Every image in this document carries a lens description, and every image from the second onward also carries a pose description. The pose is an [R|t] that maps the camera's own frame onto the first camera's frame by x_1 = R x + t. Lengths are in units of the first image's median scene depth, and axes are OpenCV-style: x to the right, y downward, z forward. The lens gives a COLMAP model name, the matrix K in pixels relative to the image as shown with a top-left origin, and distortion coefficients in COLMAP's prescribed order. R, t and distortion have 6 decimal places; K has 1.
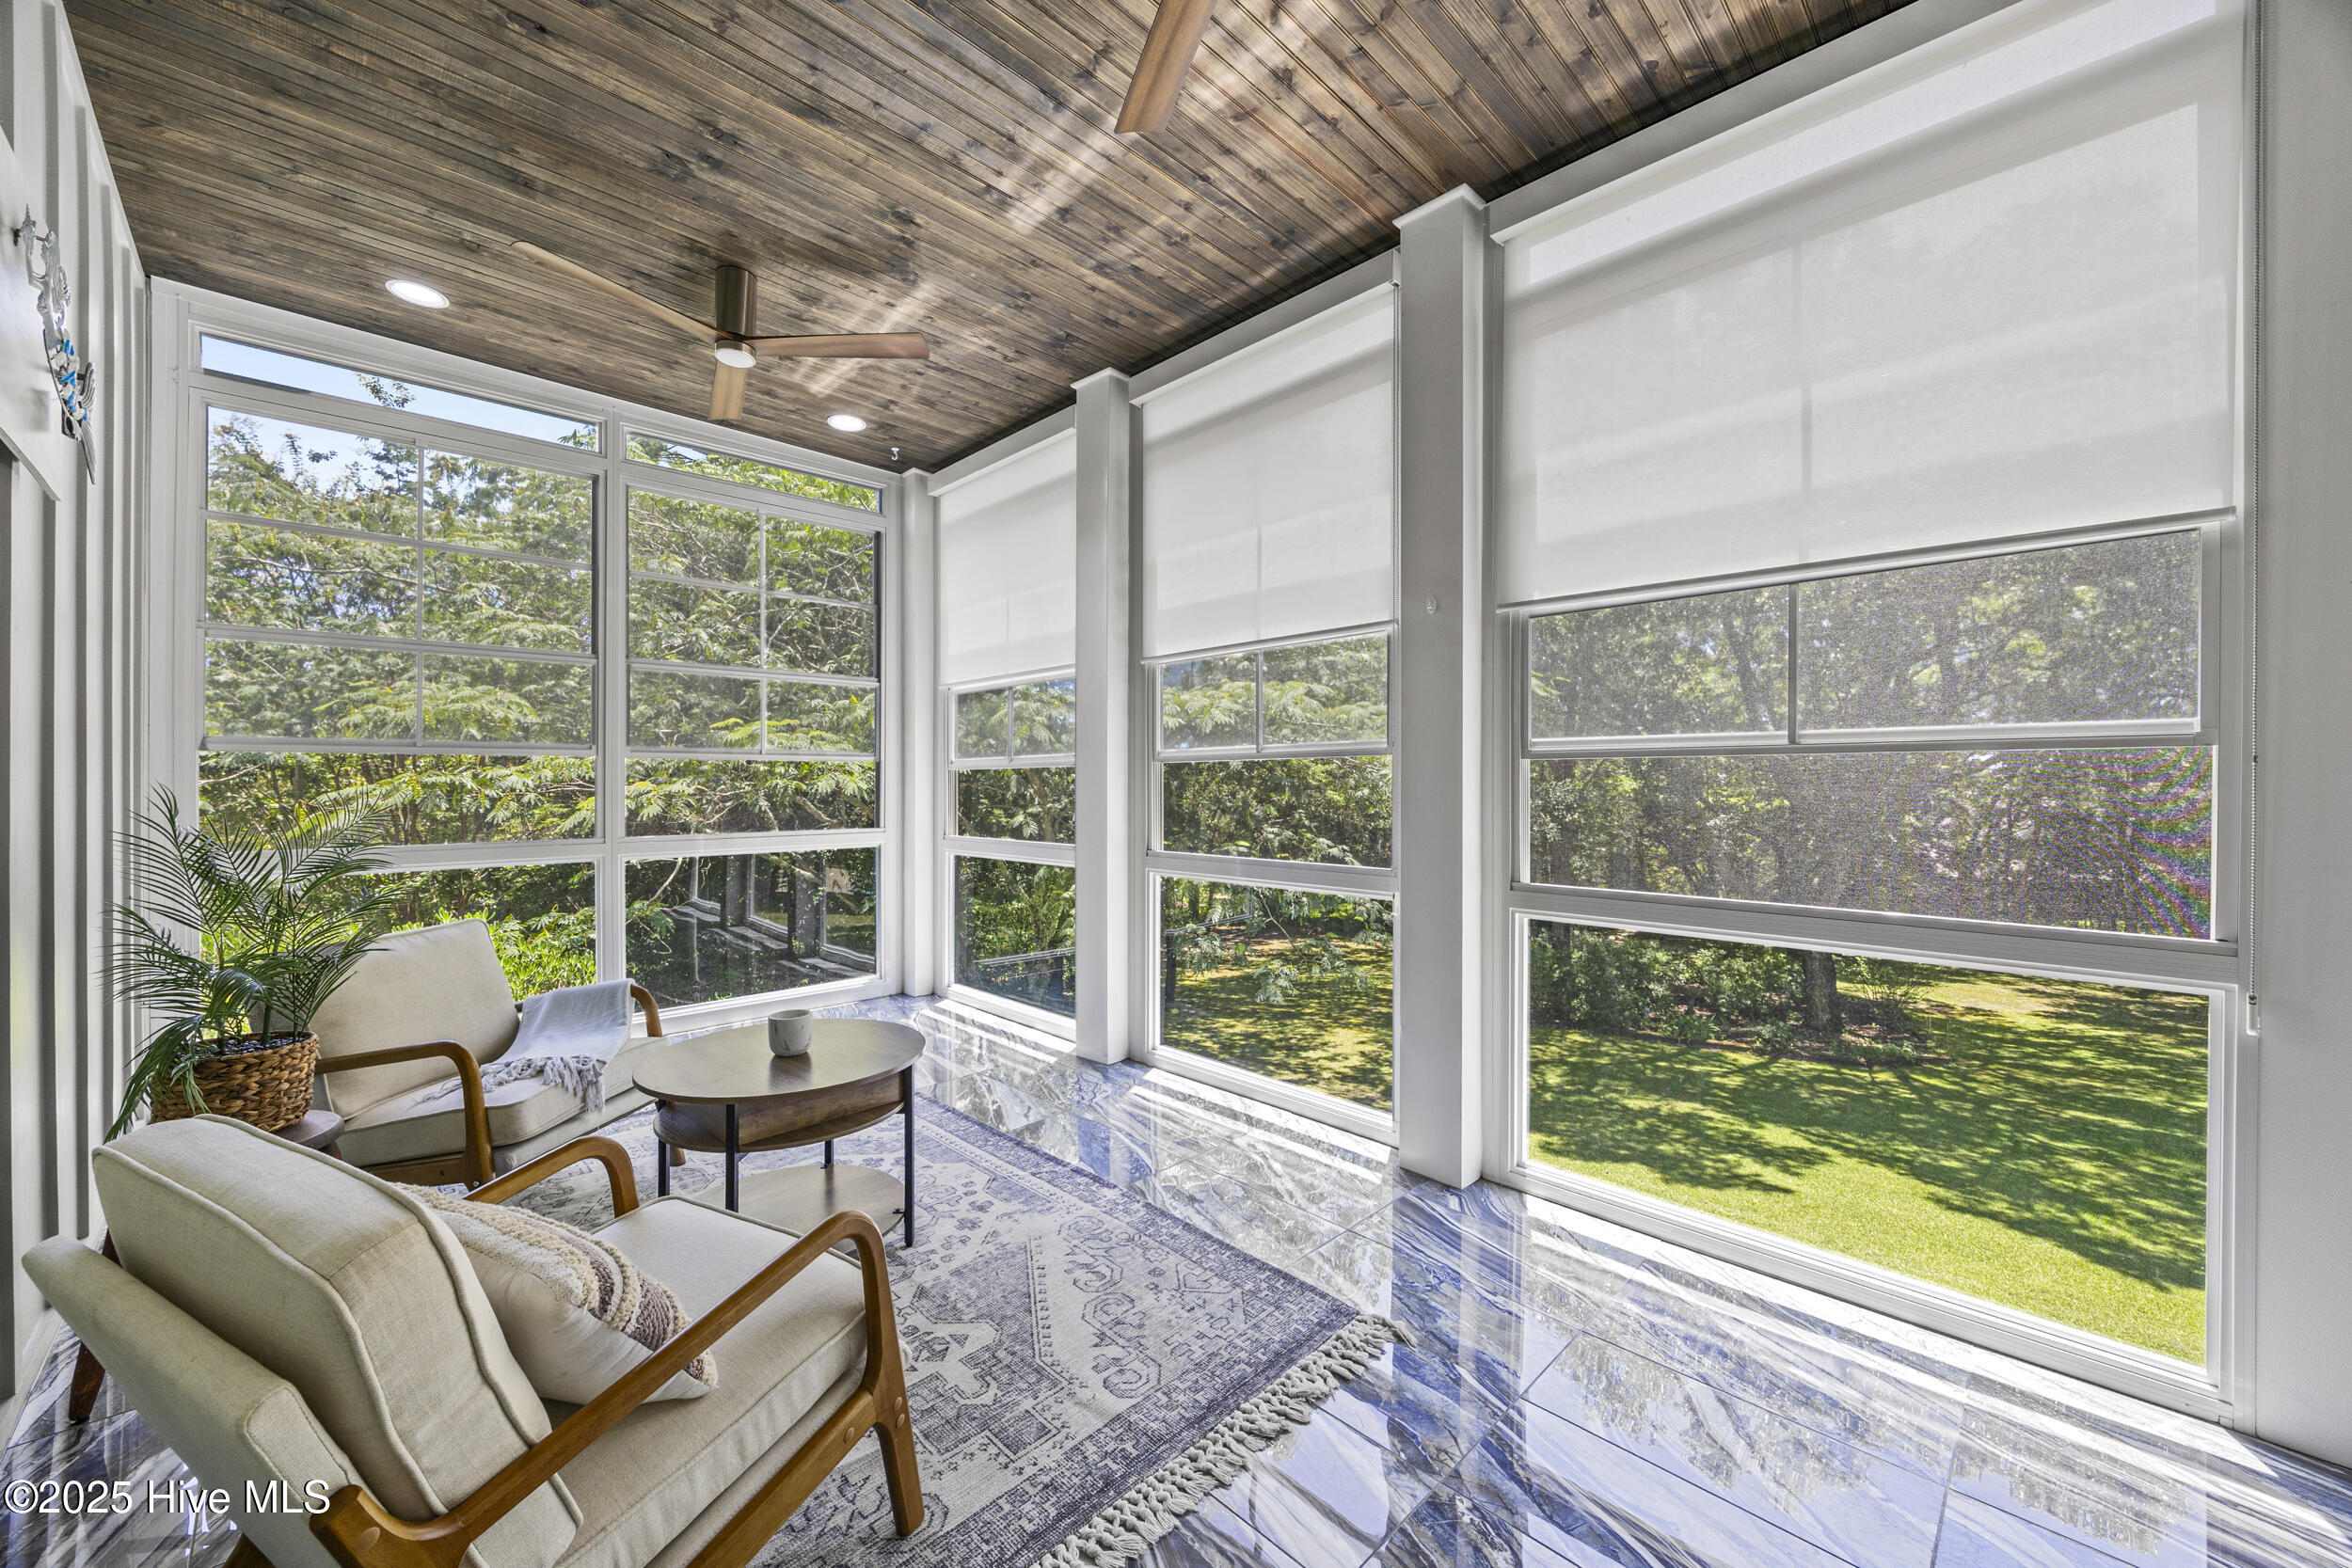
lens RADIAL K [[894.5, 0, 1172.1], [0, 894.5, 789.8], [0, 0, 1]] dist [0.003600, -0.001182]
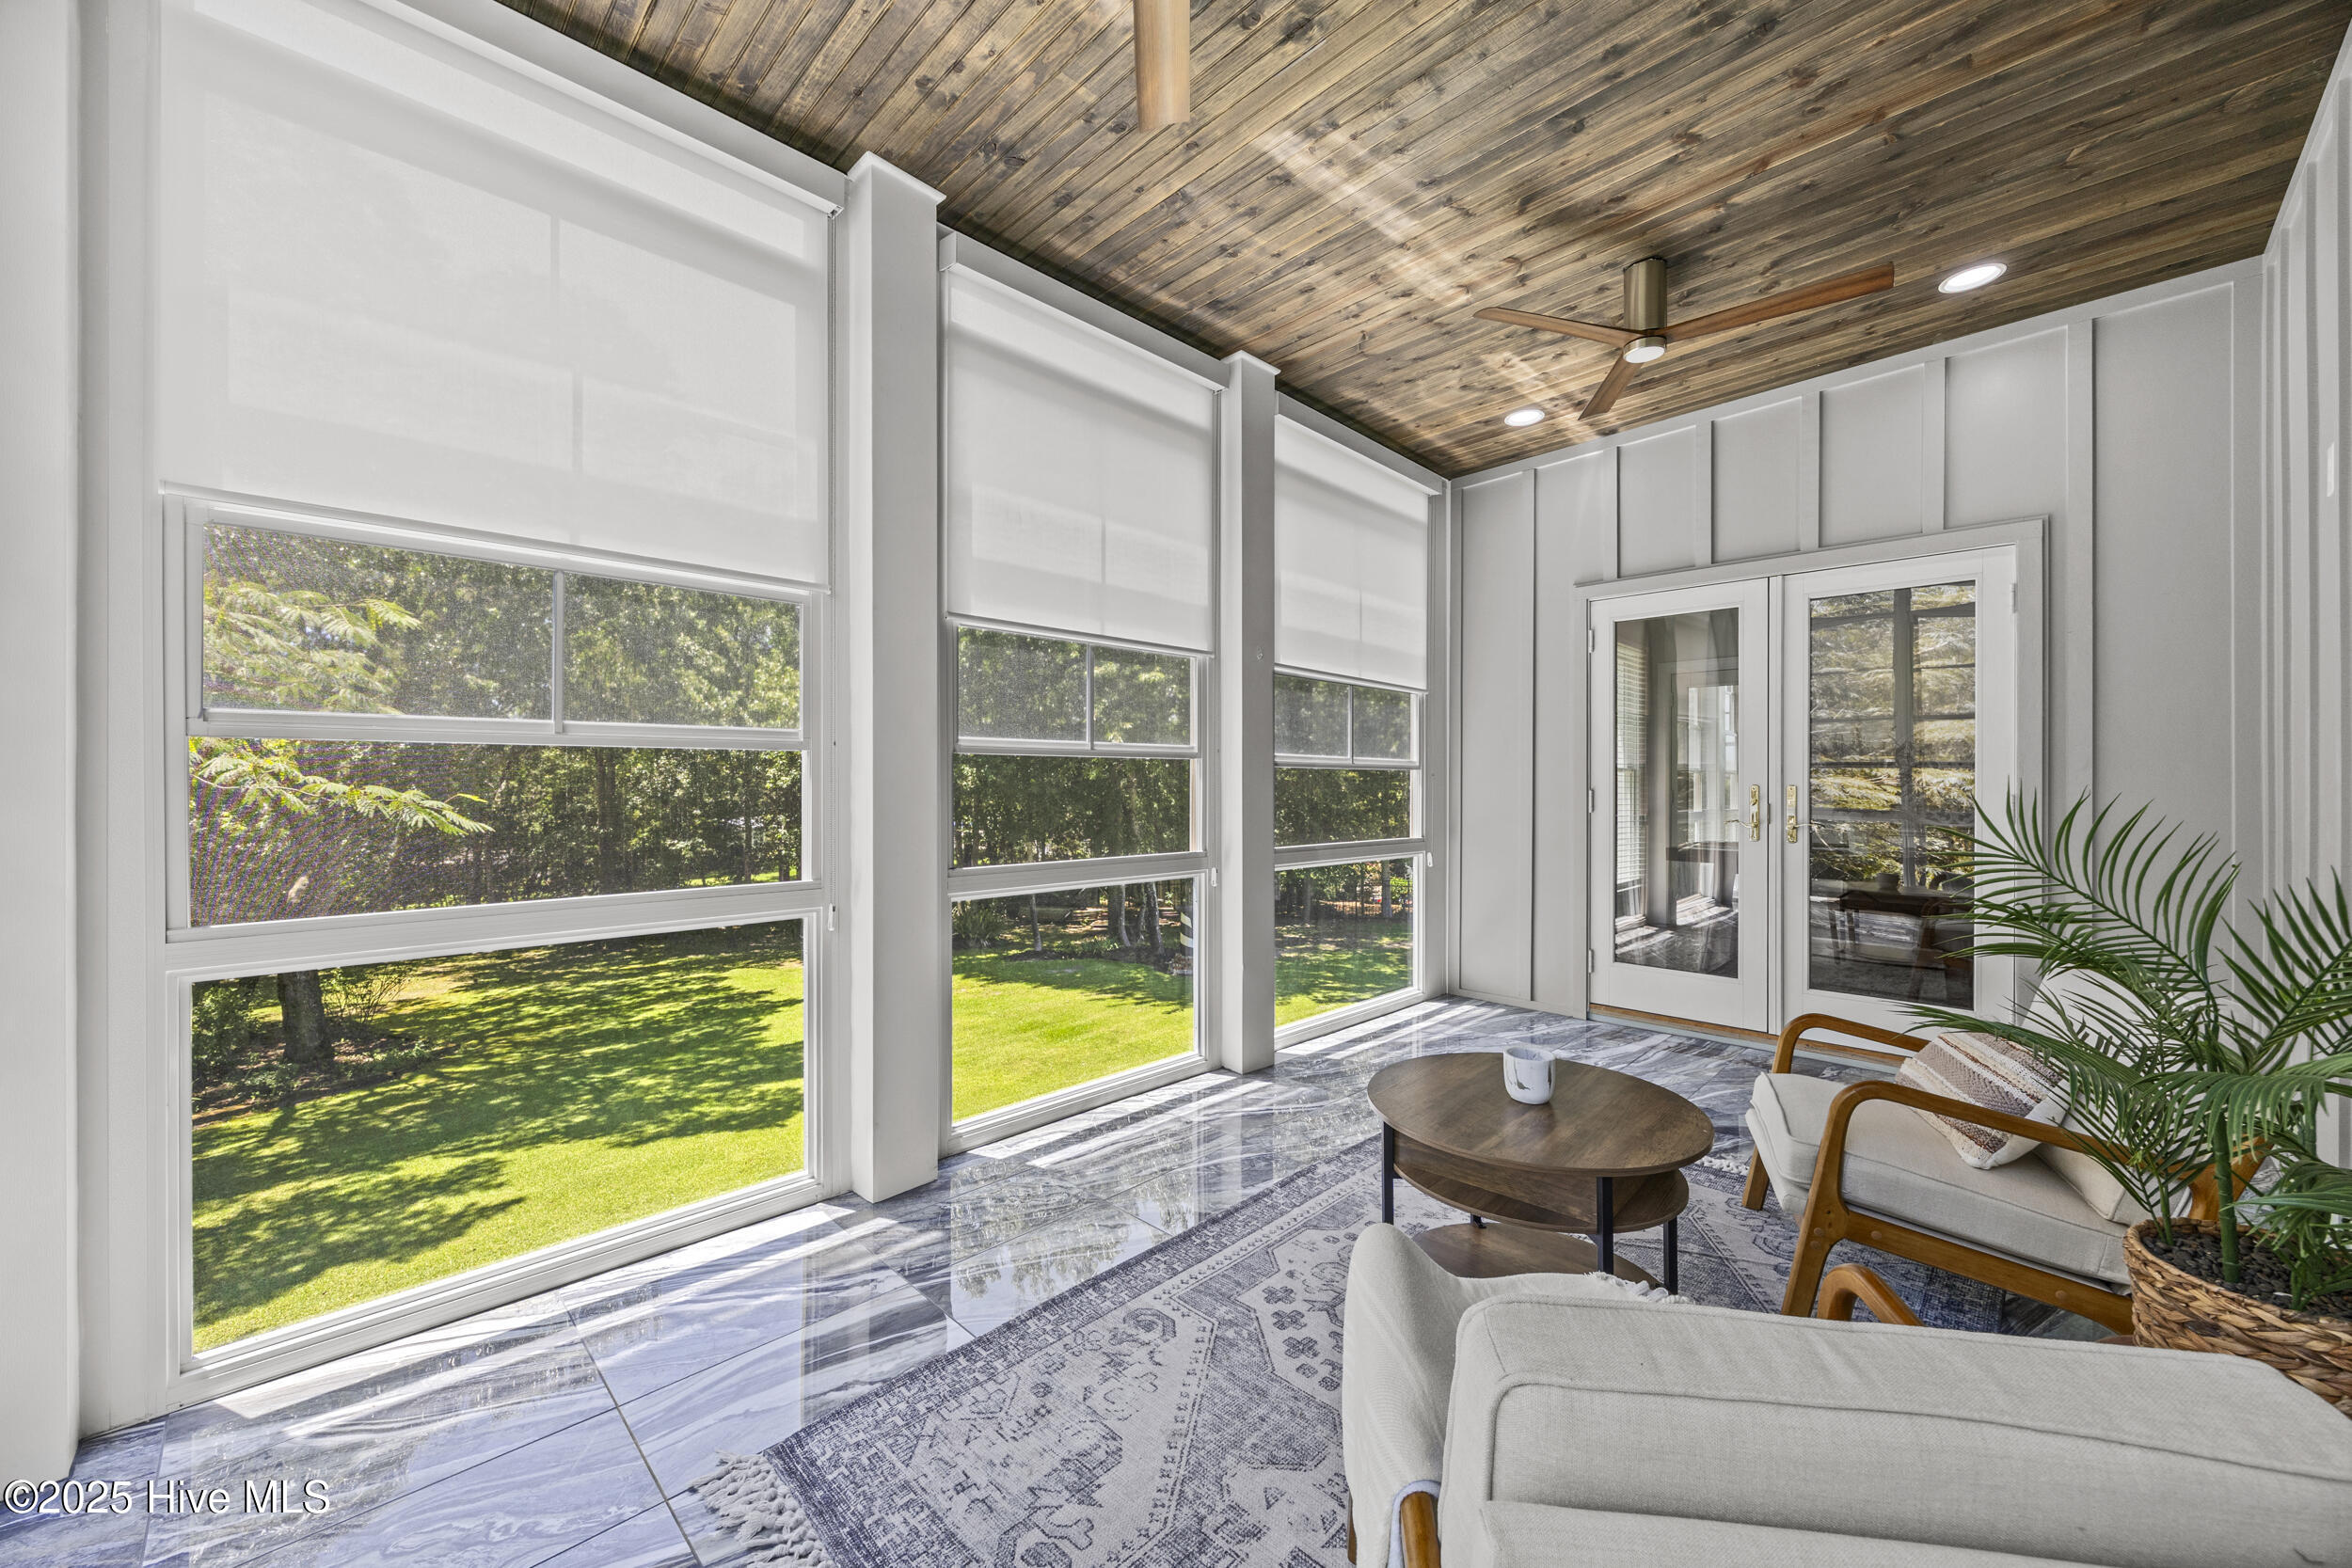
lens RADIAL K [[894.5, 0, 1168.5], [0, 894.5, 780.4], [0, 0, 1]] dist [0.003600, -0.001182]
pose [[-0.007710, 0.000752, 0.999970, -0.263719], [0.004493, 0.999990, -0.000718, -0.001682], [-0.999960, 0.004487, -0.007714, 0.279708]]
